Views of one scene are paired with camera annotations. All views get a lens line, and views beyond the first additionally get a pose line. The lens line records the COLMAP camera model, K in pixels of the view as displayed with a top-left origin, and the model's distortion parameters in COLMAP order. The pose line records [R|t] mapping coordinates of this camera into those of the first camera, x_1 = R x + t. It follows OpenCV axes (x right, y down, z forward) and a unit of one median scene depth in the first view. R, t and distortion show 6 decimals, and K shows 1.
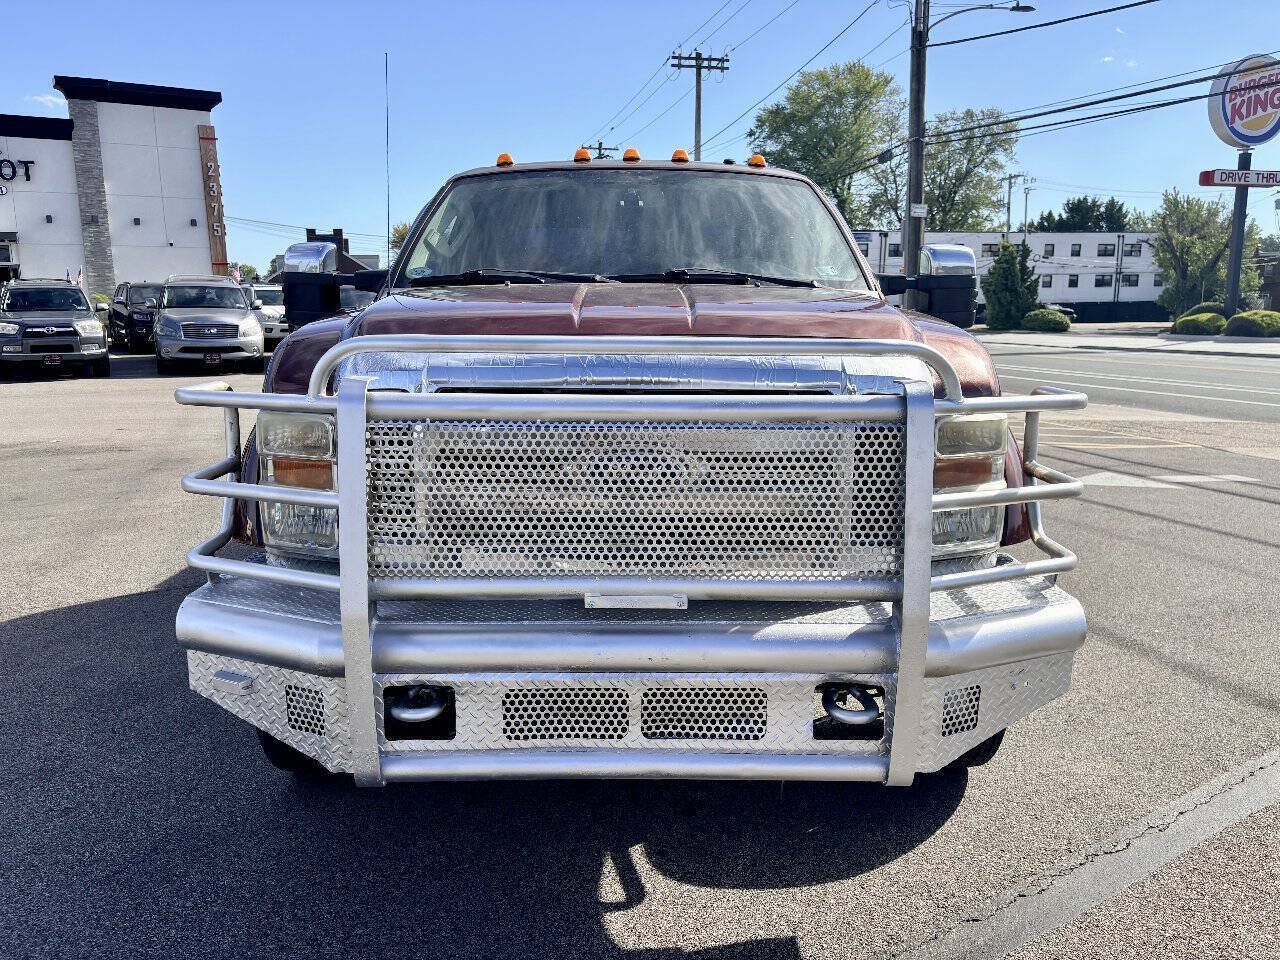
lens RADIAL K [[953.6, 0, 643.9], [0, 953.6, 482.2], [0, 0, 1]] dist [0.066758, -0.075845]
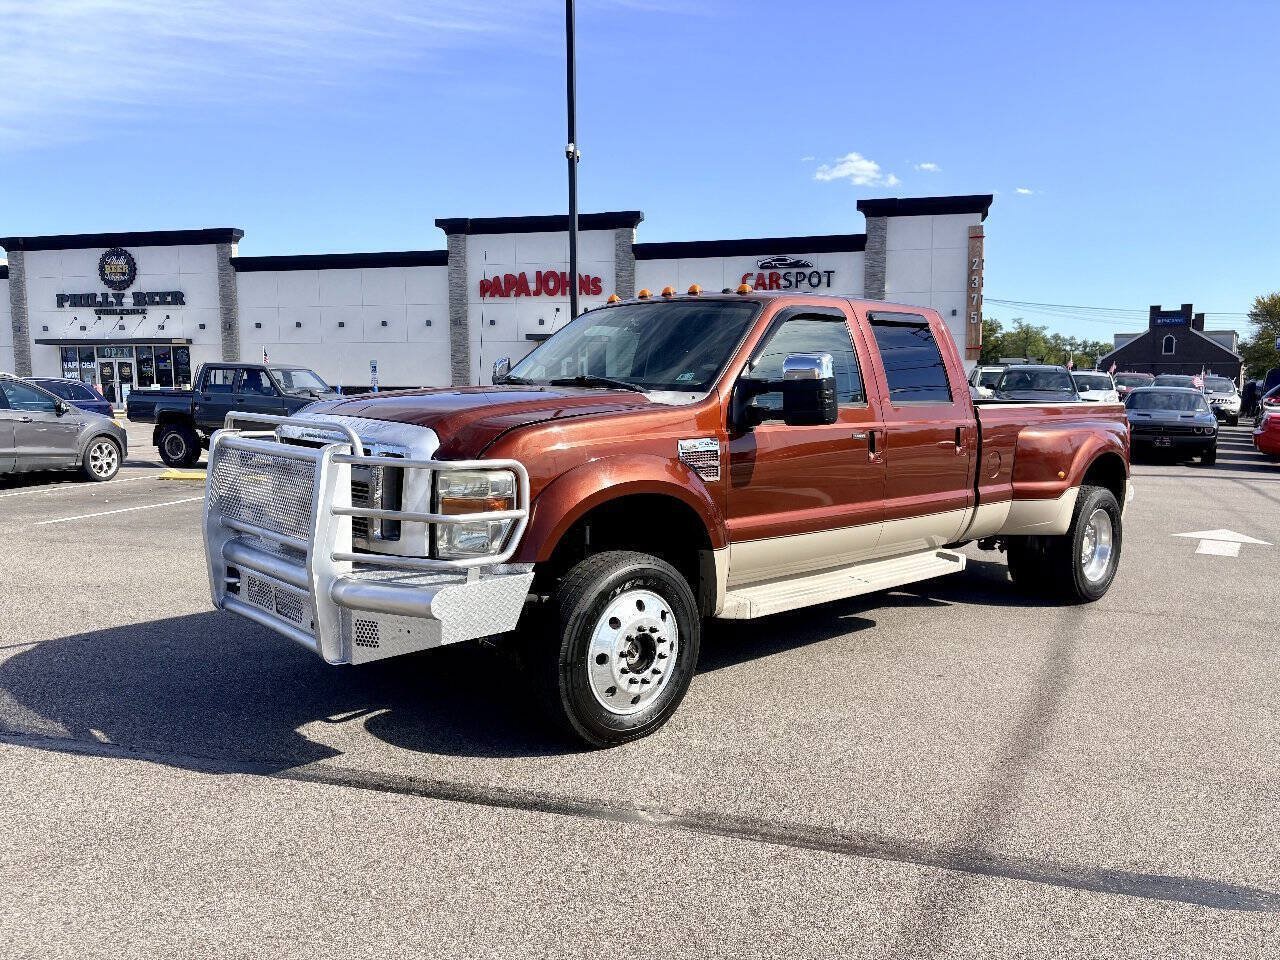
lens RADIAL K [[953.6, 0, 643.9], [0, 953.6, 482.2], [0, 0, 1]] dist [0.066758, -0.075845]
pose [[0.679222, 0.085312, -0.728957, 0.985158], [-0.143249, 0.989529, -0.017668, -0.039992], [0.719817, 0.116423, 0.684331, 0.067647]]
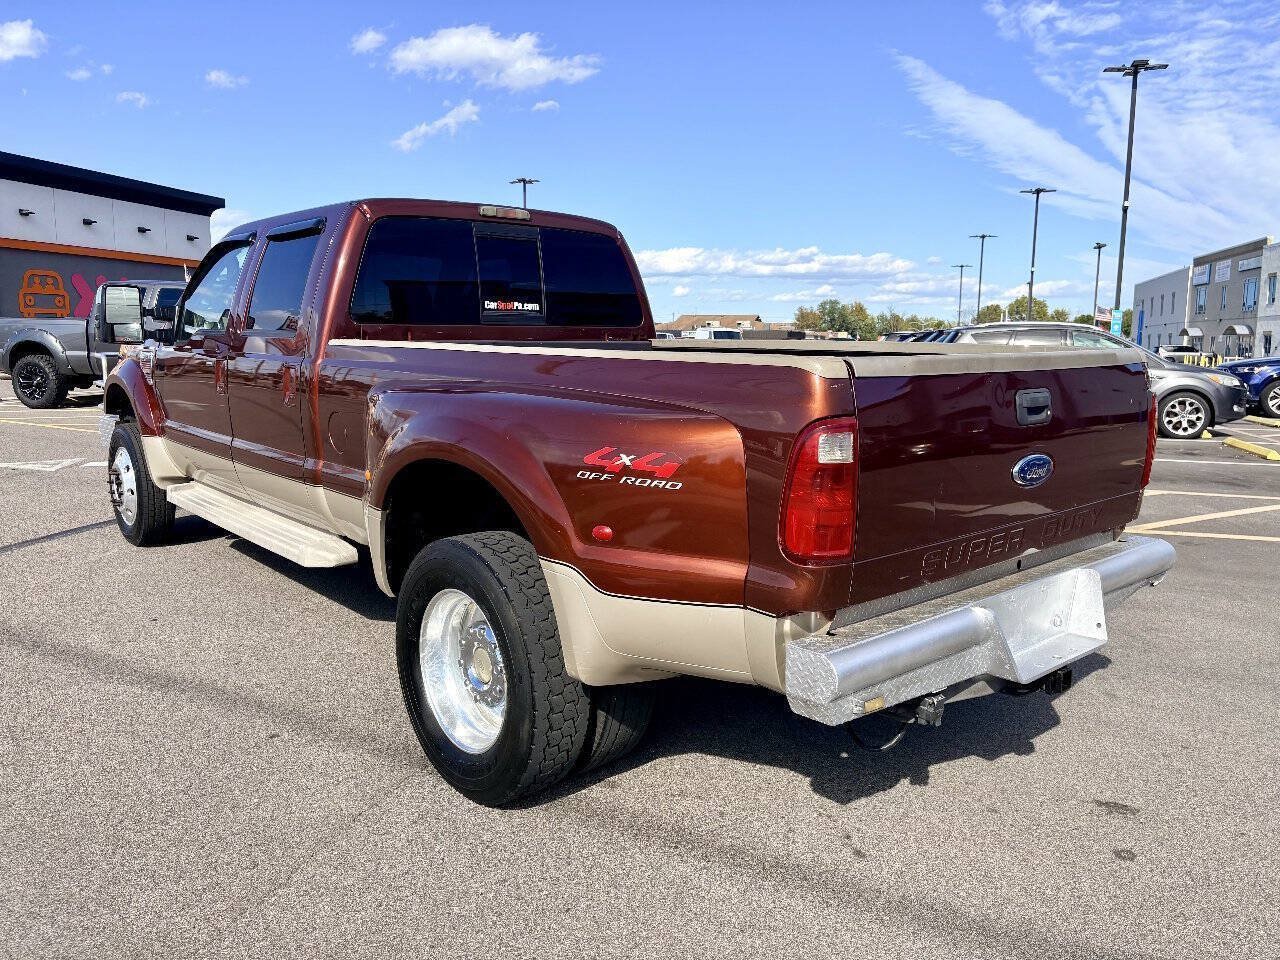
lens RADIAL K [[953.6, 0, 643.9], [0, 953.6, 482.2], [0, 0, 1]] dist [0.066758, -0.075845]
pose [[-0.753335, 0.100043, -0.649982, 0.655480], [-0.126517, 0.947852, 0.292524, -0.459117], [0.645352, 0.302603, -0.701393, 2.434283]]
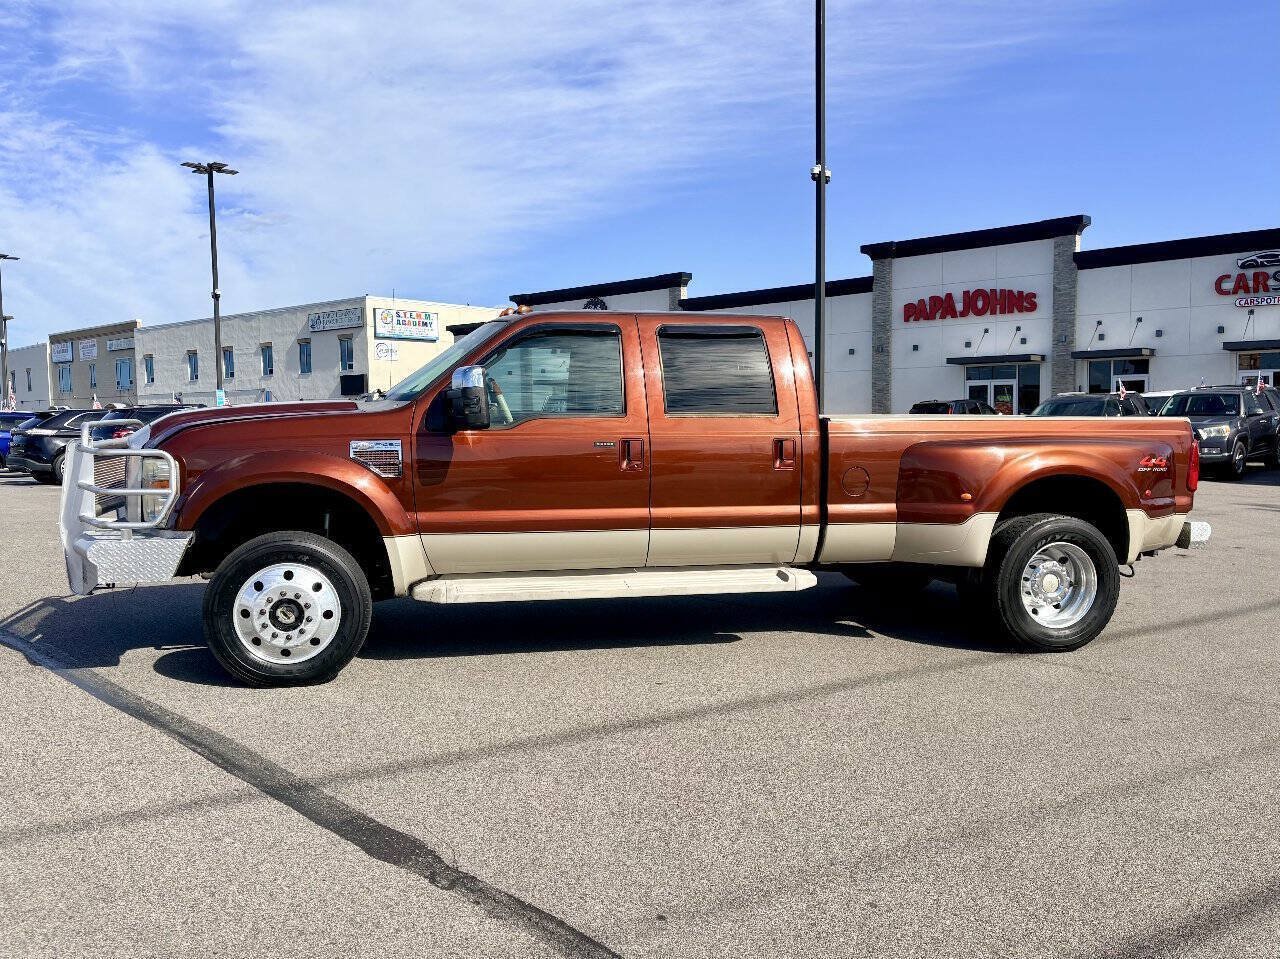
lens RADIAL K [[998.8, 0, 645.3], [0, 998.8, 479.3], [0, 0, 1]] dist [0.029832, -0.015714]
pose [[0.232534, 0.069119, -0.970129, 1.600690], [-0.176939, 0.983832, 0.027684, -0.165024], [0.956358, 0.165216, 0.241004, 0.871914]]
